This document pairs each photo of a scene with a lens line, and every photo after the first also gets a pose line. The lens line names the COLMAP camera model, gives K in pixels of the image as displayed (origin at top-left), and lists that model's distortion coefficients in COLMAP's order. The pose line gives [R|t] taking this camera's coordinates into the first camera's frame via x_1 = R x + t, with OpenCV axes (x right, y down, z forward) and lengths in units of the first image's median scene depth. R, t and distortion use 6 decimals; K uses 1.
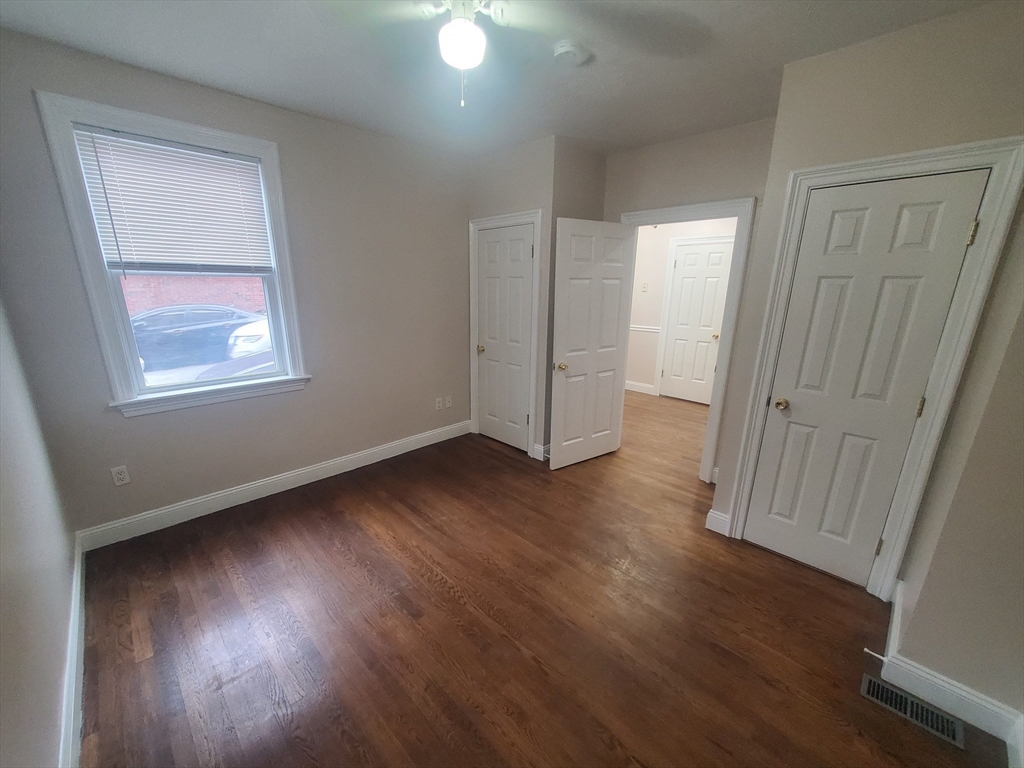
lens RADIAL K [[410.5, 0, 508.2], [0, 410.5, 388.1], [0, 0, 1]] dist [-0.001949, 0.000514]
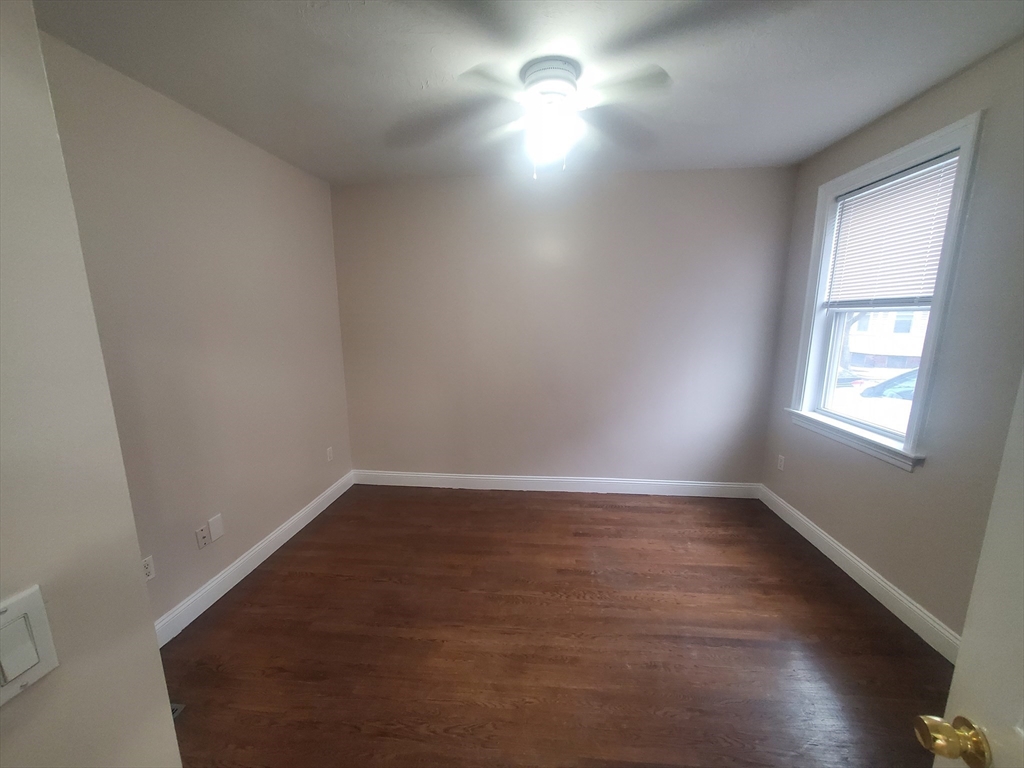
lens RADIAL K [[410.5, 0, 513.1], [0, 410.5, 388.1], [0, 0, 1]] dist [-0.001949, 0.000514]
pose [[-0.758430, 0.105245, -0.643201, 0.549715], [-0.157922, 0.927793, 0.338025, -0.329632], [0.632333, 0.357944, -0.687045, 1.312873]]
